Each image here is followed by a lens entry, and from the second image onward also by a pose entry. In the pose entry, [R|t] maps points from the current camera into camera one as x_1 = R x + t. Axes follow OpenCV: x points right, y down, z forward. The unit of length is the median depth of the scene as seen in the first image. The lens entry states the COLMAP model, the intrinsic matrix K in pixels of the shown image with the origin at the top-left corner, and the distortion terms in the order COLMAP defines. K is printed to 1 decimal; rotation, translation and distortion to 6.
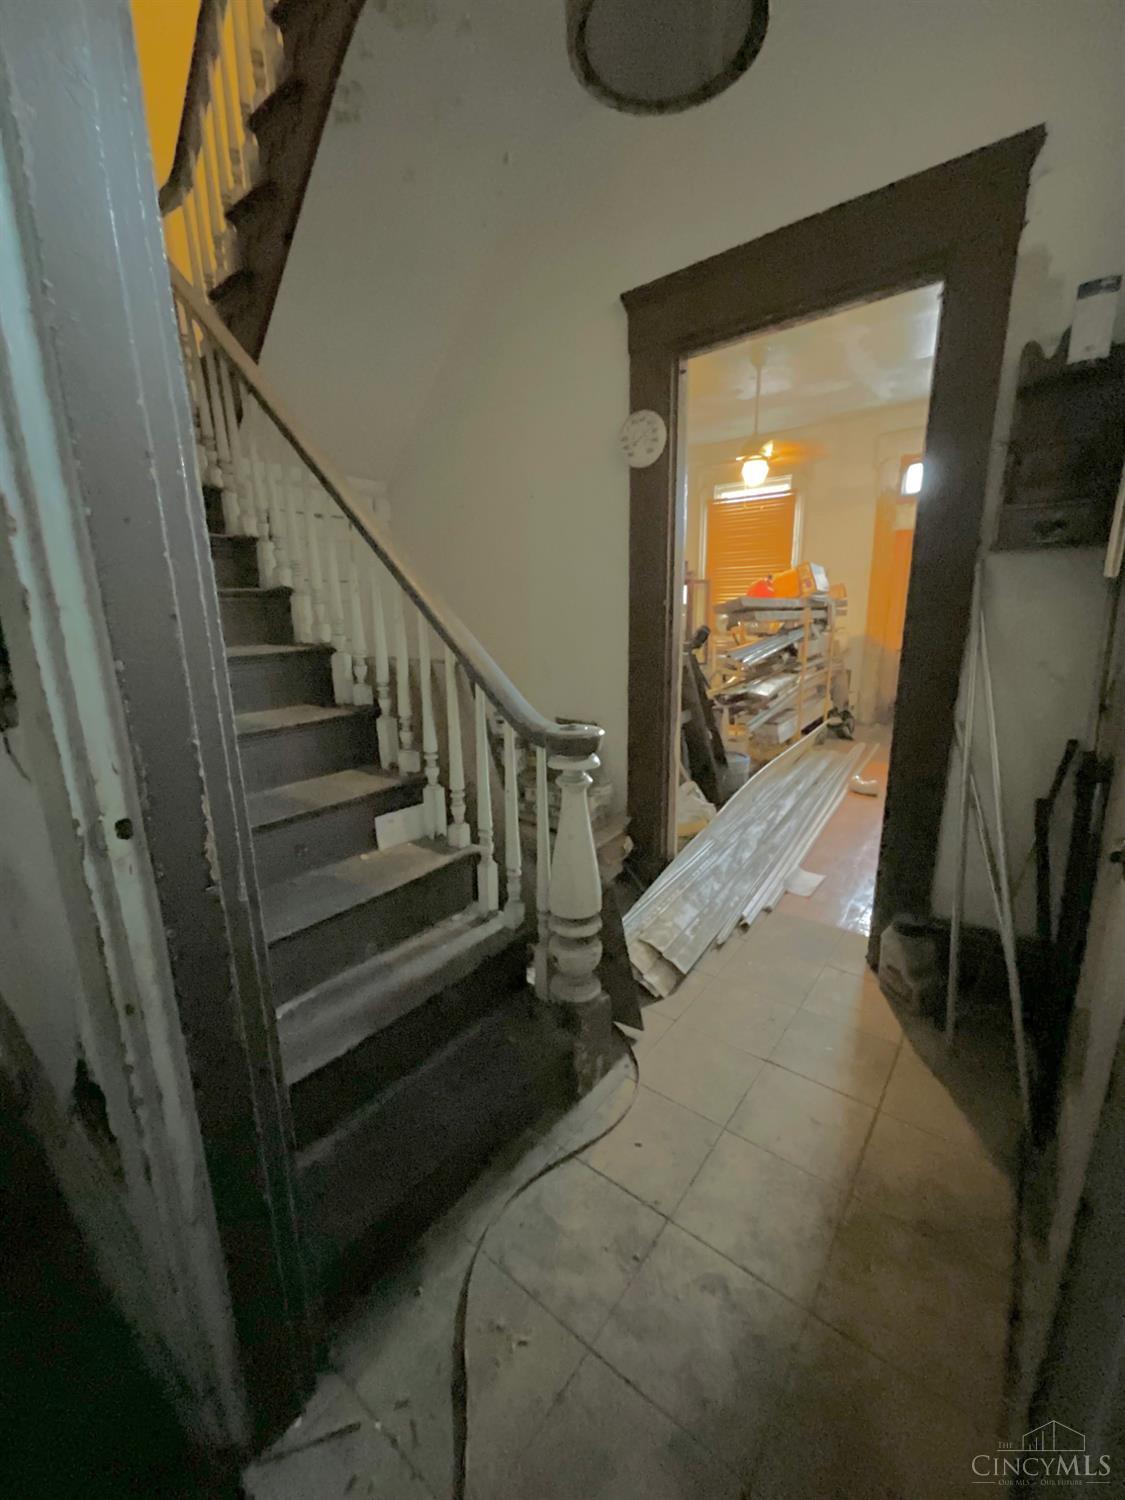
lens RADIAL K [[603.3, 0, 565.1], [0, 603.3, 743.9], [0, 0, 1]] dist [0.003033, -0.000130]
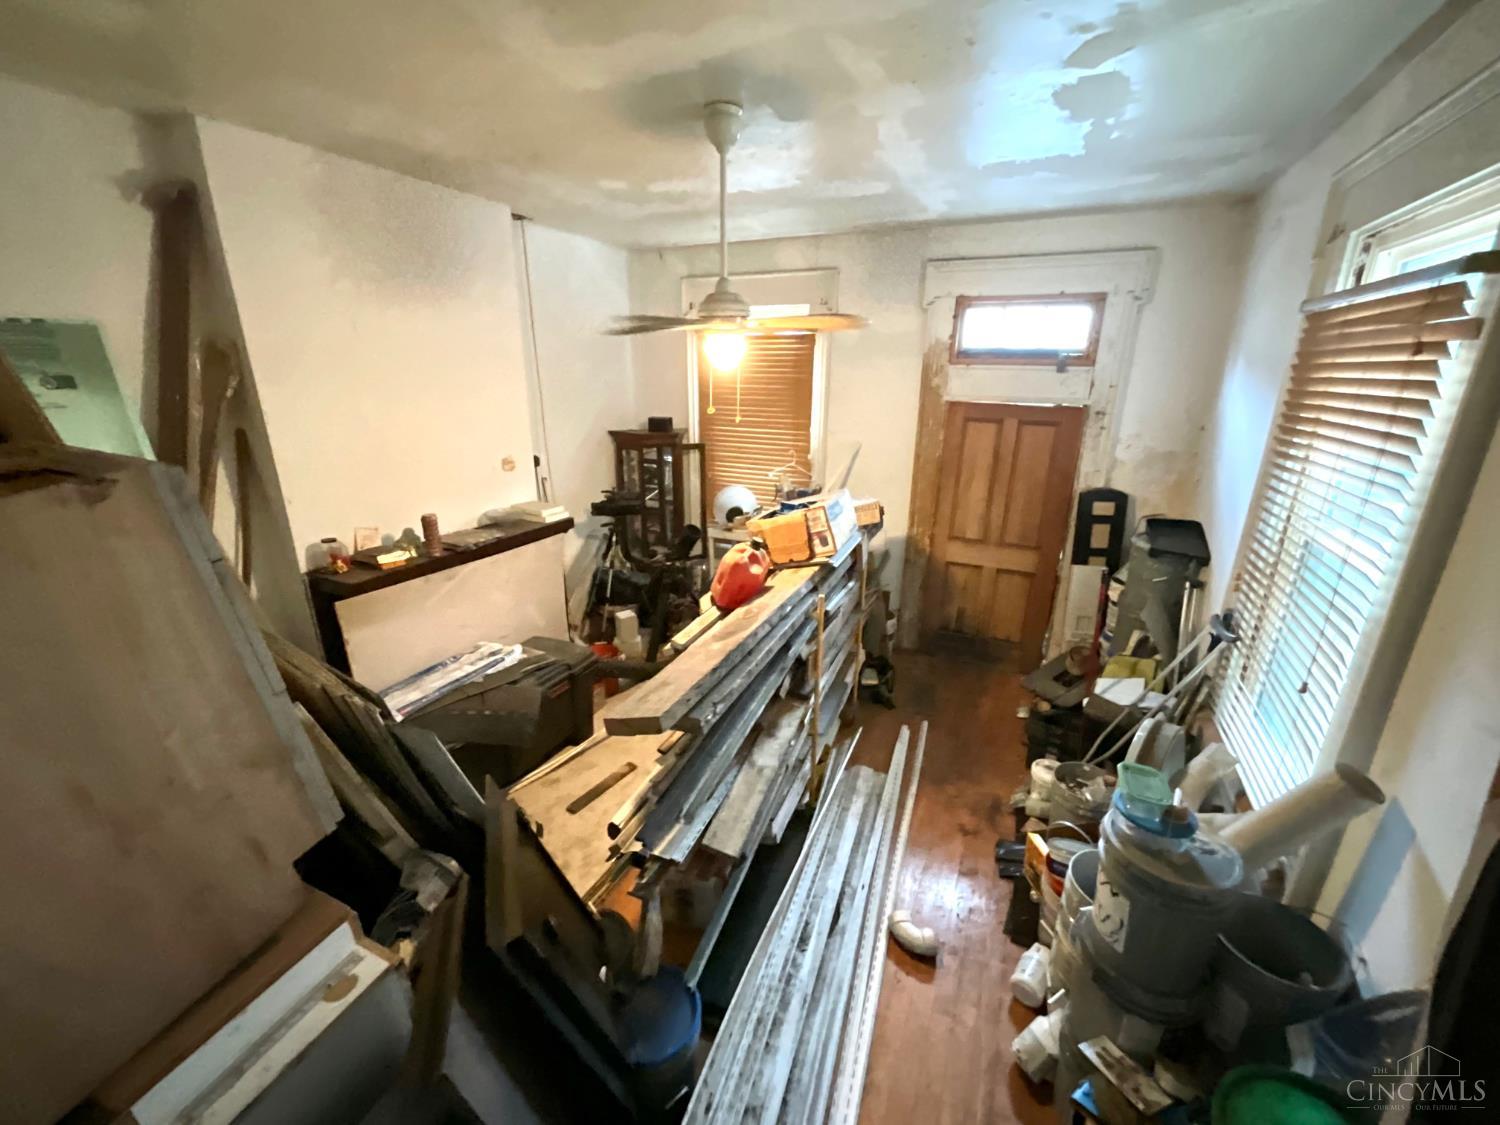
lens RADIAL K [[603.3, 0, 746.2], [0, 603.3, 562.5], [0, 0, 1]] dist [0.003033, -0.000130]
pose [[0.977024, -0.040906, 0.209169, 0.185352], [0.024532, 0.996470, 0.080284, -0.263626], [-0.211715, -0.073308, 0.974578, 0.398499]]
